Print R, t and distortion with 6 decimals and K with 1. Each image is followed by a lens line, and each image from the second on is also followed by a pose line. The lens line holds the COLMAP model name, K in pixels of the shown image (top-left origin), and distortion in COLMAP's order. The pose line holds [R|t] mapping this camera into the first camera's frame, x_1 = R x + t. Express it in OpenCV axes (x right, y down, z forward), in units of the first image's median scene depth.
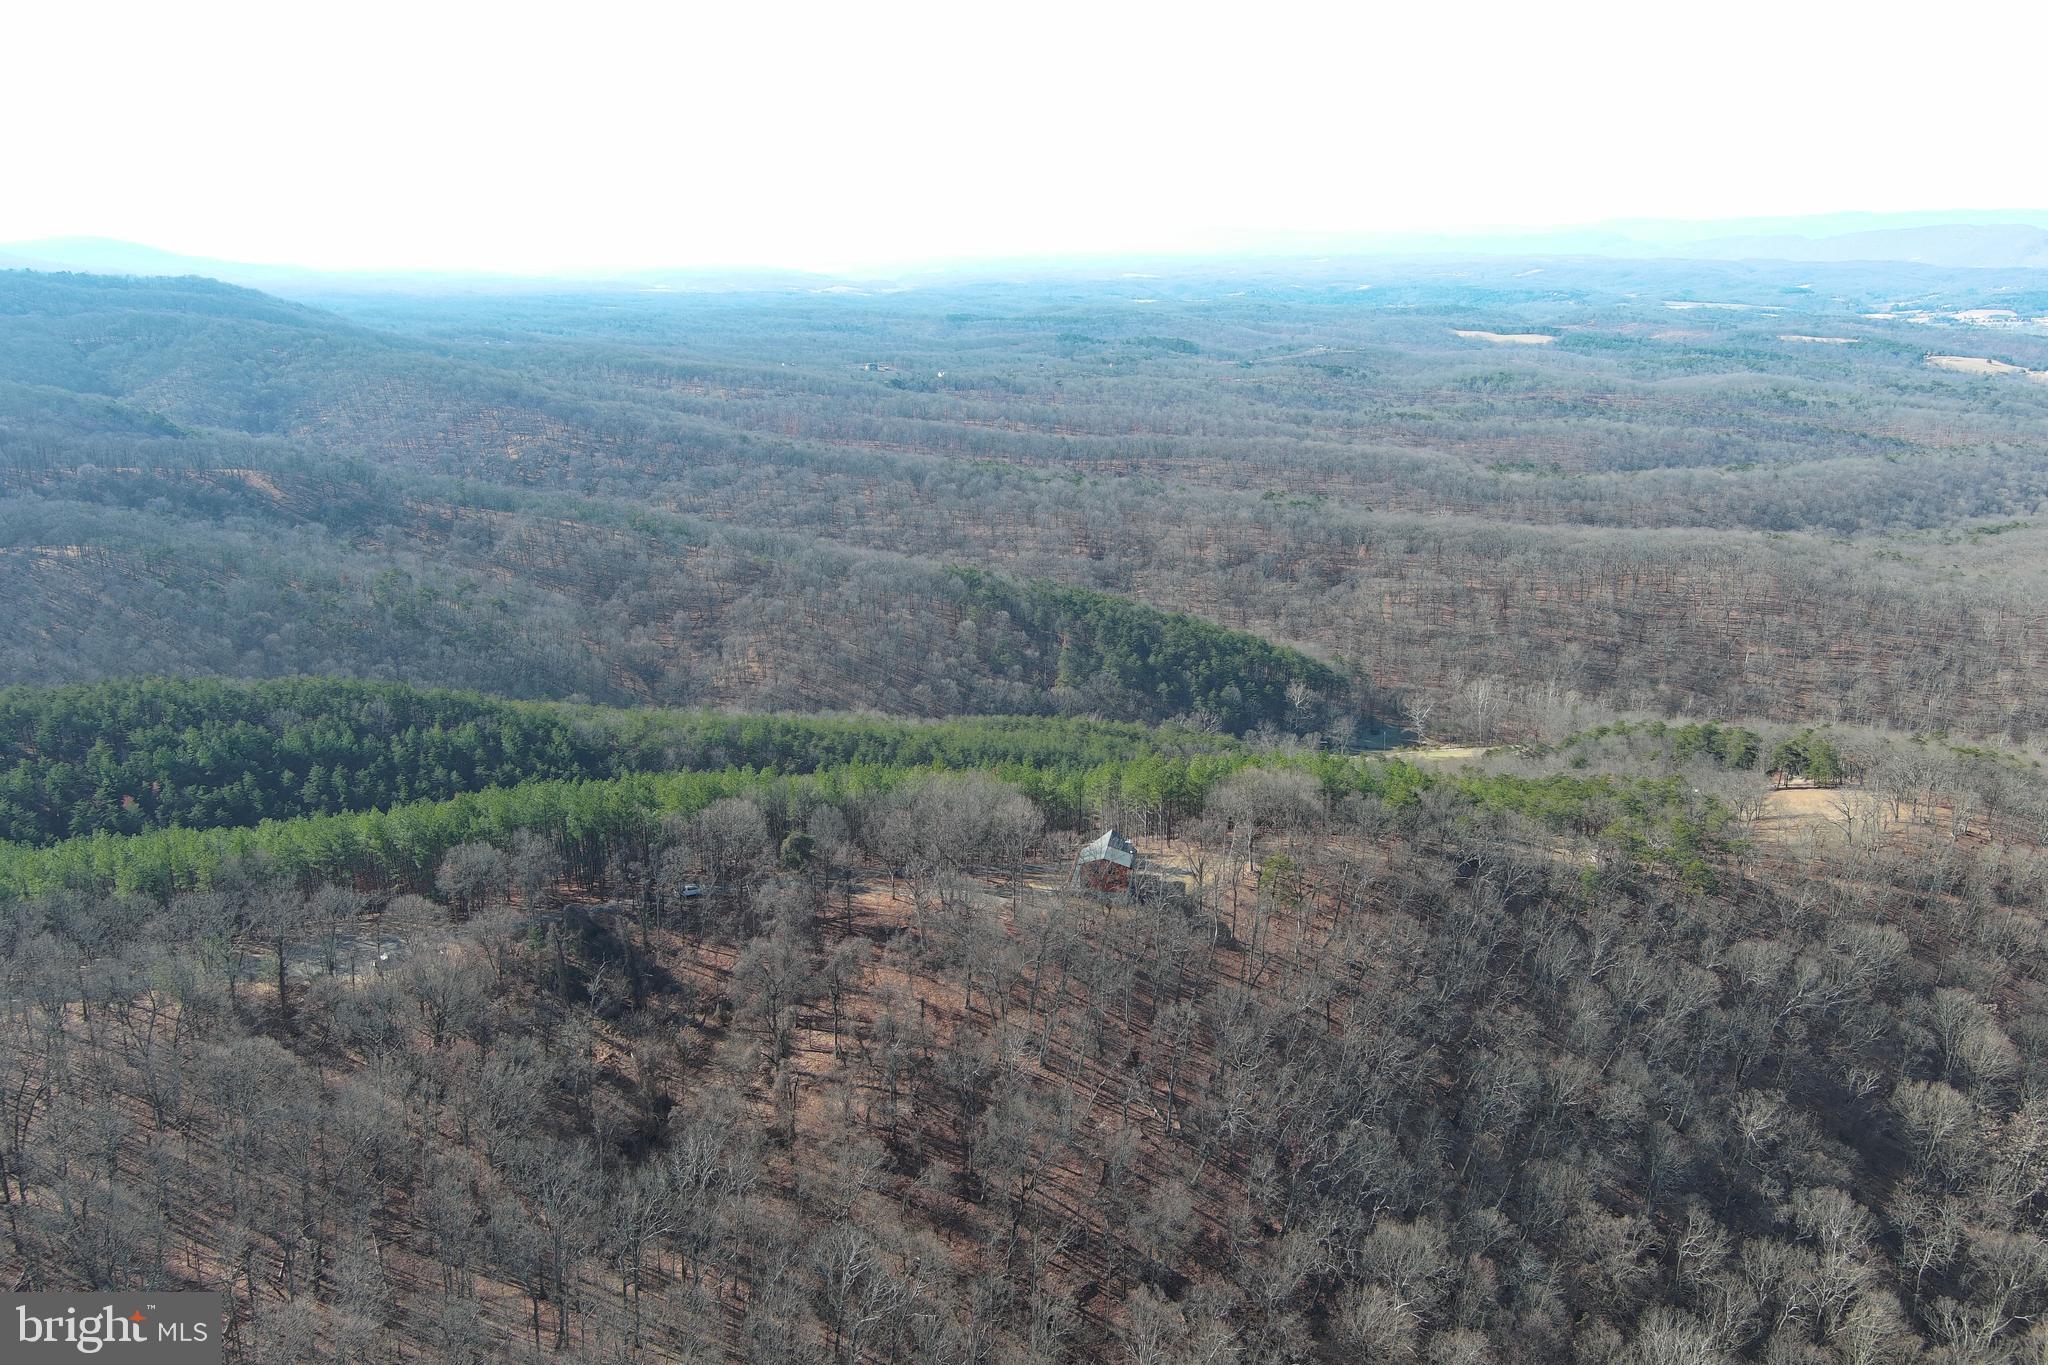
lens RADIAL K [[1581.8, 0, 1019.1], [0, 1581.8, 689.2], [0, 0, 1]] dist [0.037001, -0.069193]
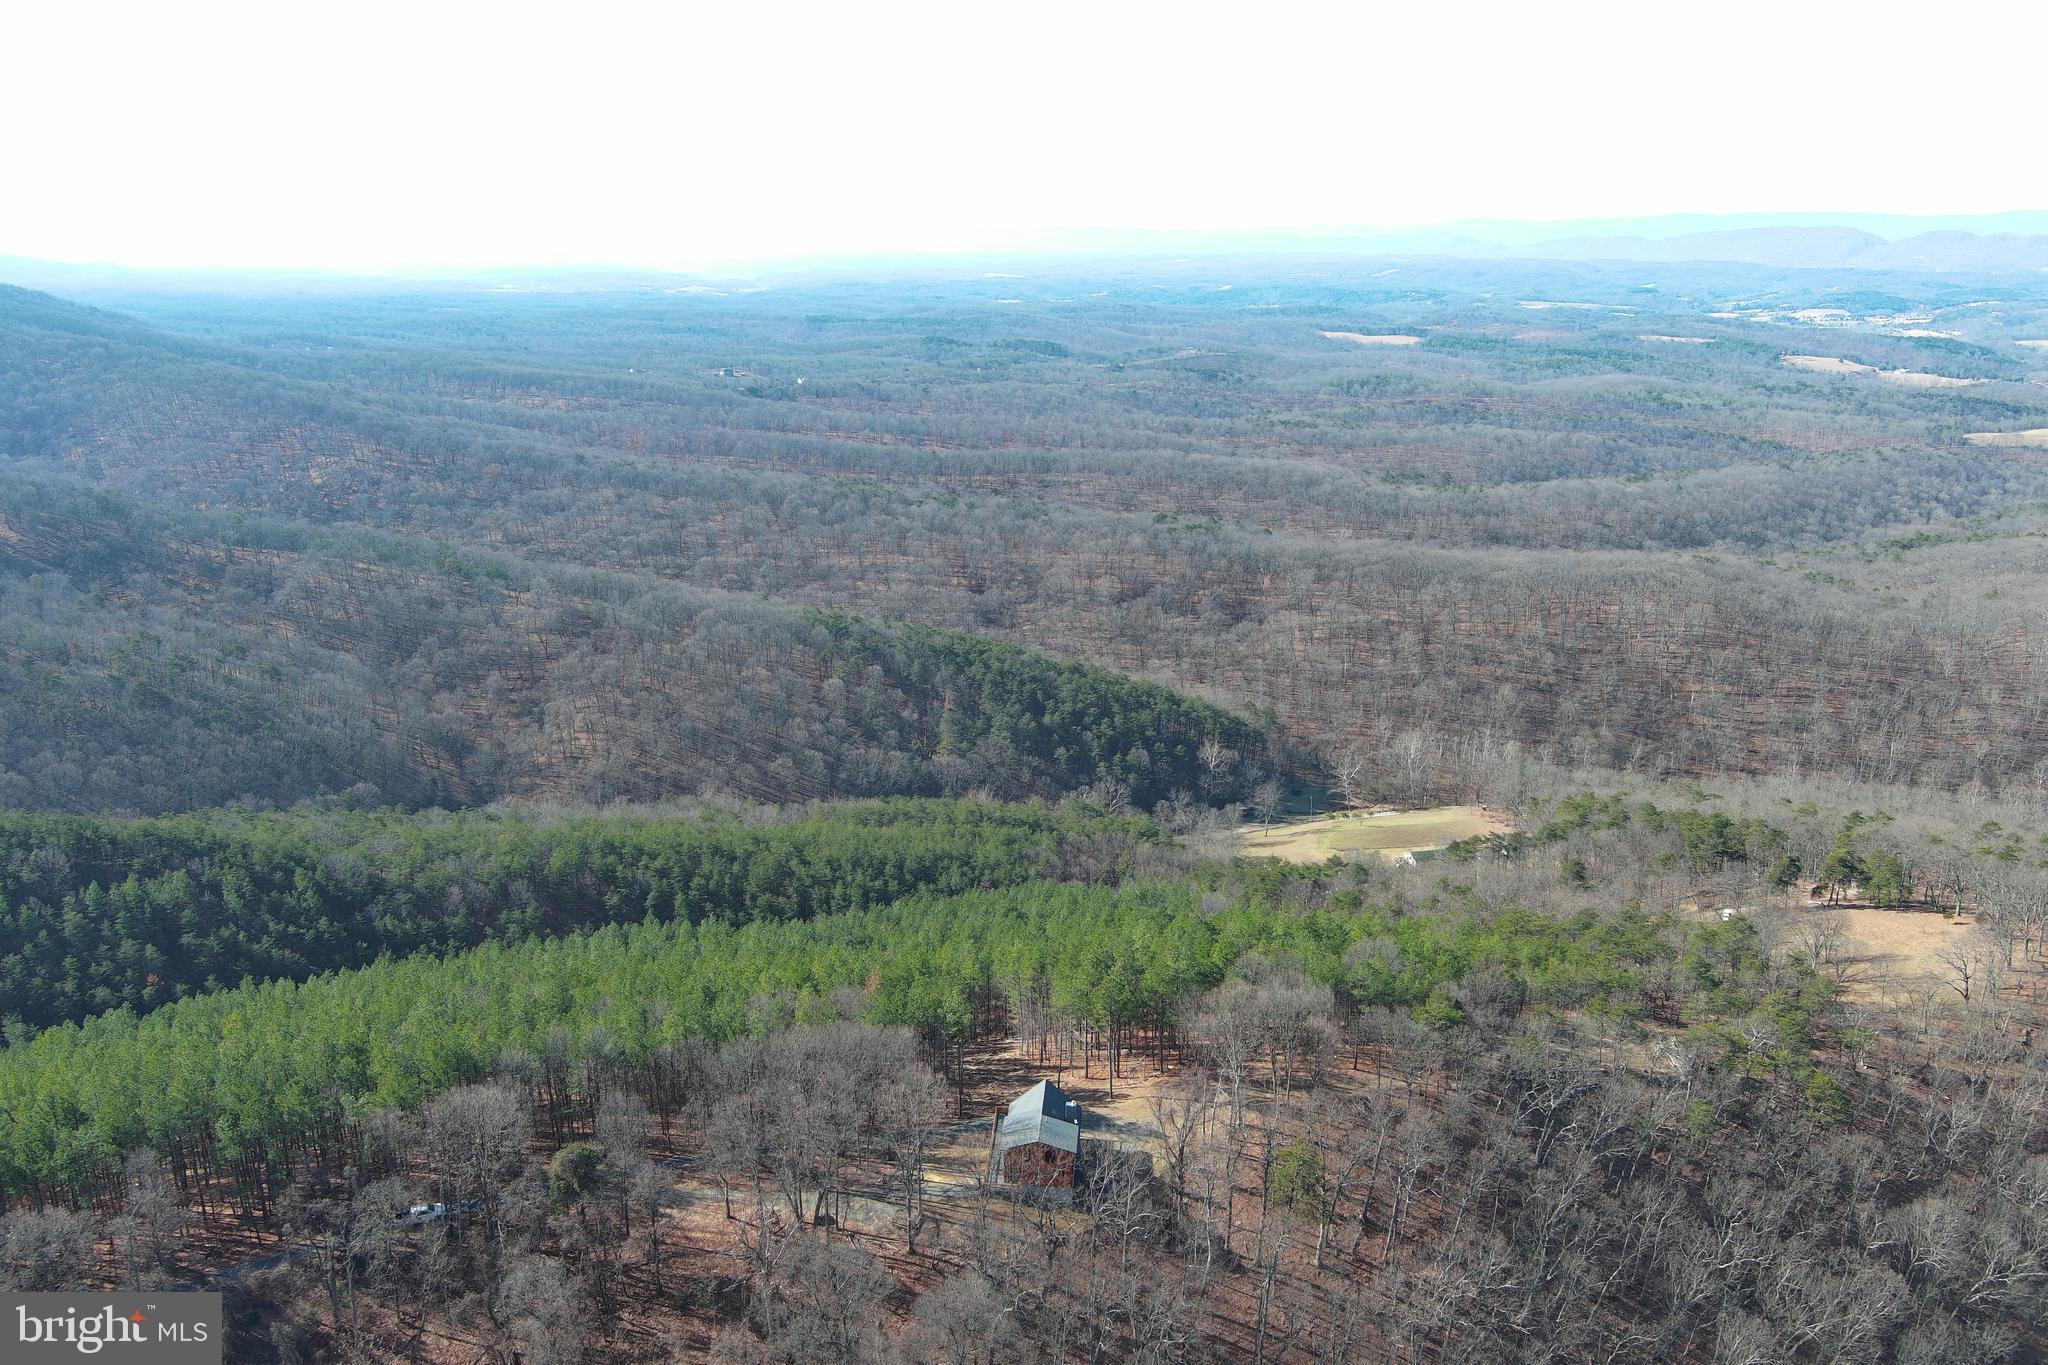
lens RADIAL K [[1581.8, 0, 1019.1], [0, 1581.8, 689.2], [0, 0, 1]] dist [0.037001, -0.069193]
pose [[0.996381, -0.021277, 0.082292, -0.002844], [0.021246, 0.999773, 0.001256, -0.034061], [-0.082300, 0.000496, 0.996607, 0.120916]]
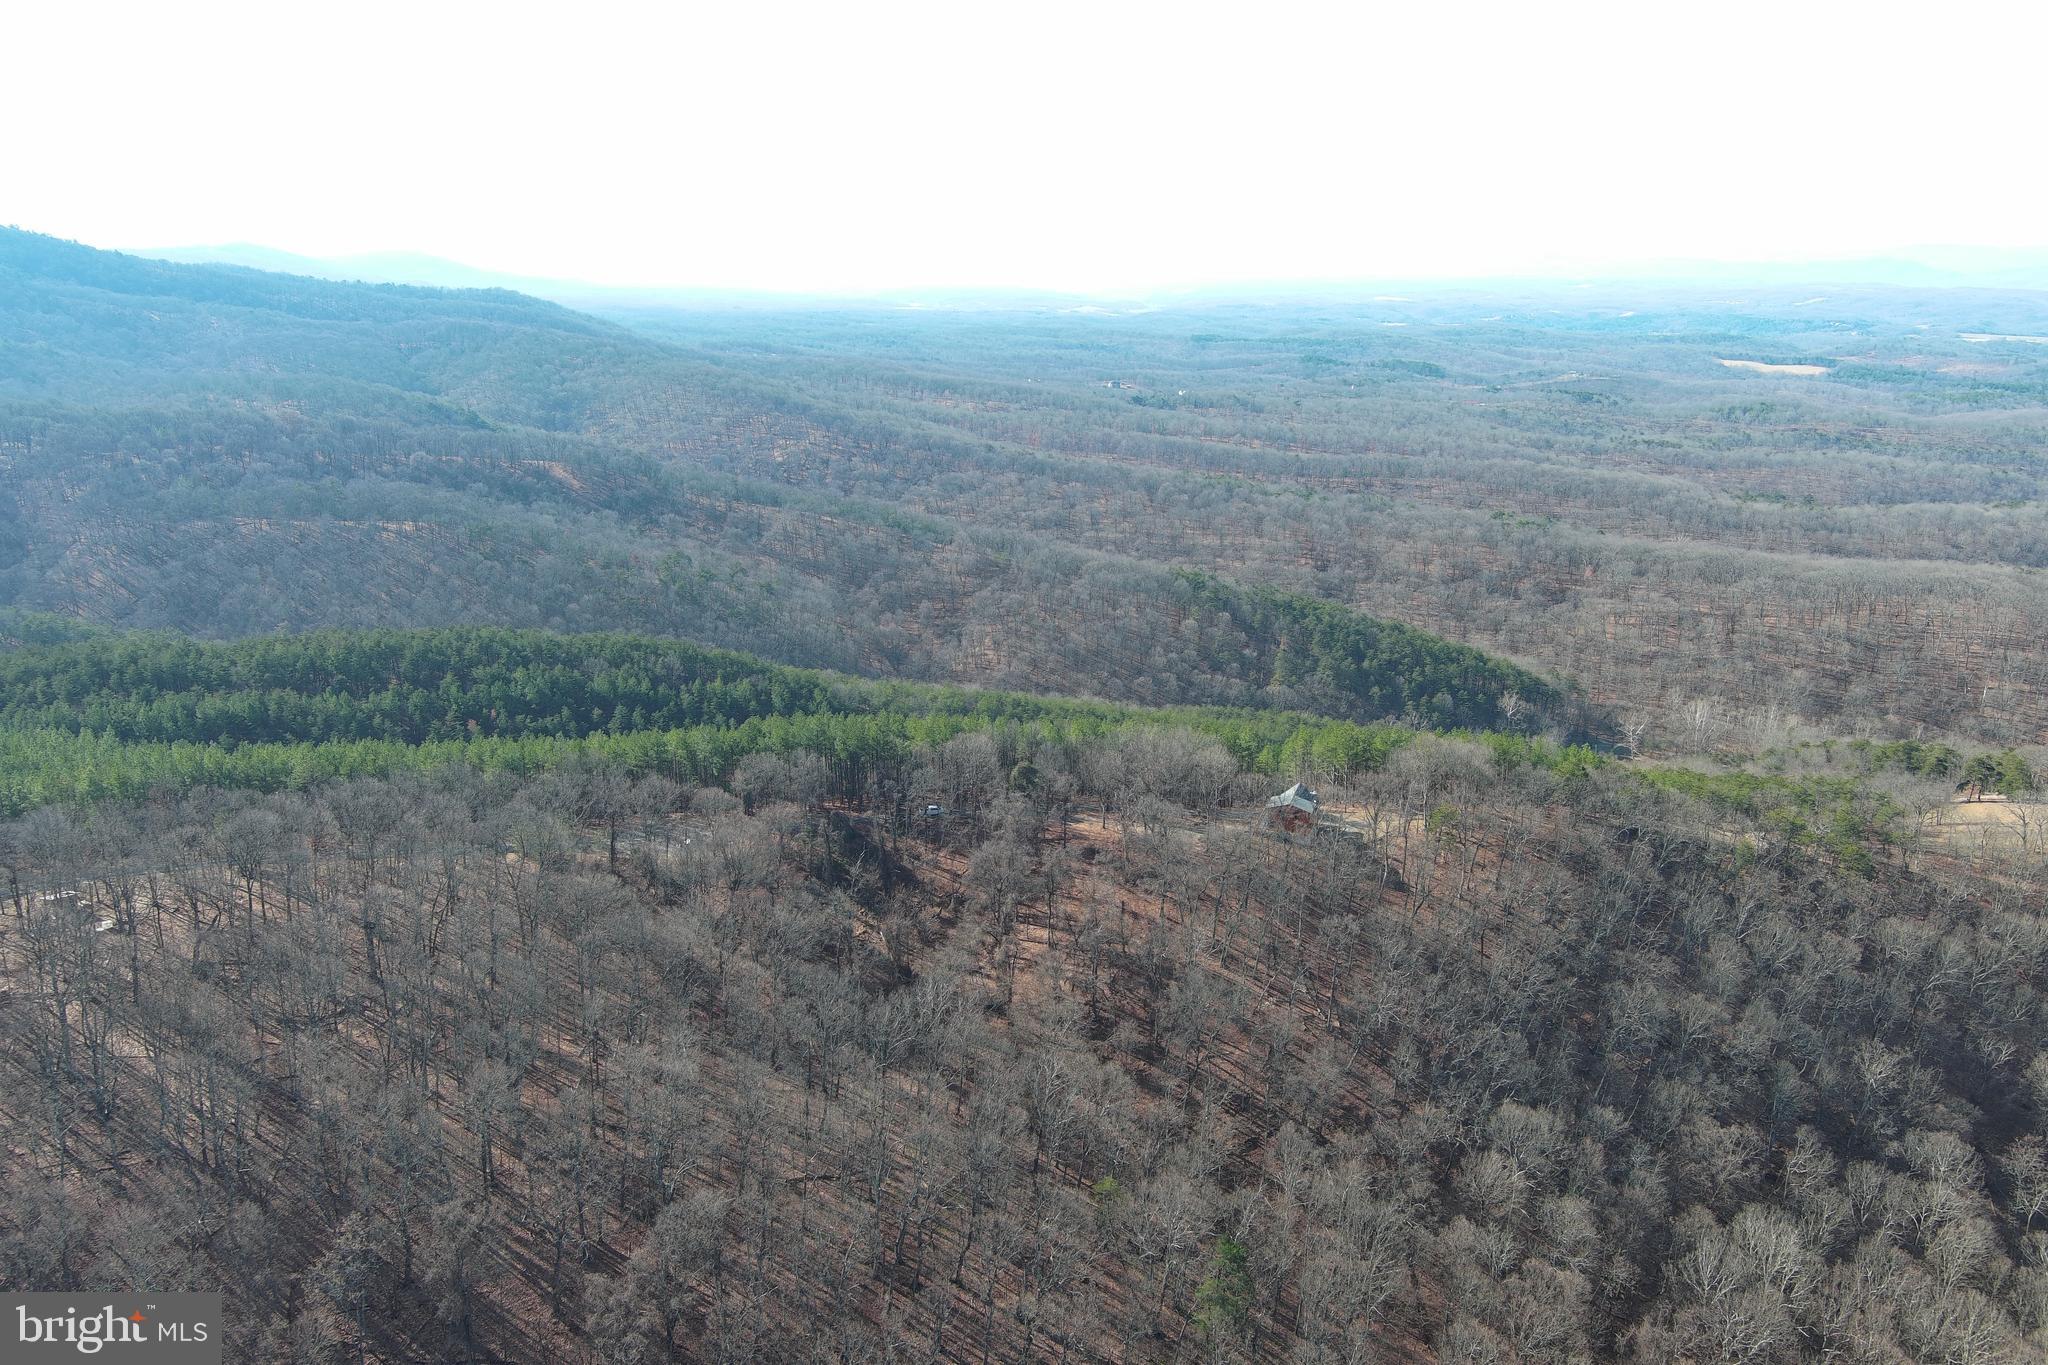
lens RADIAL K [[1581.8, 0, 1019.1], [0, 1581.8, 689.2], [0, 0, 1]] dist [0.037001, -0.069193]
pose [[0.988461, 0.047841, -0.143722, 0.008045], [-0.049616, 0.998730, -0.008789, 0.016902], [0.143119, 0.015818, 0.989579, -0.060219]]
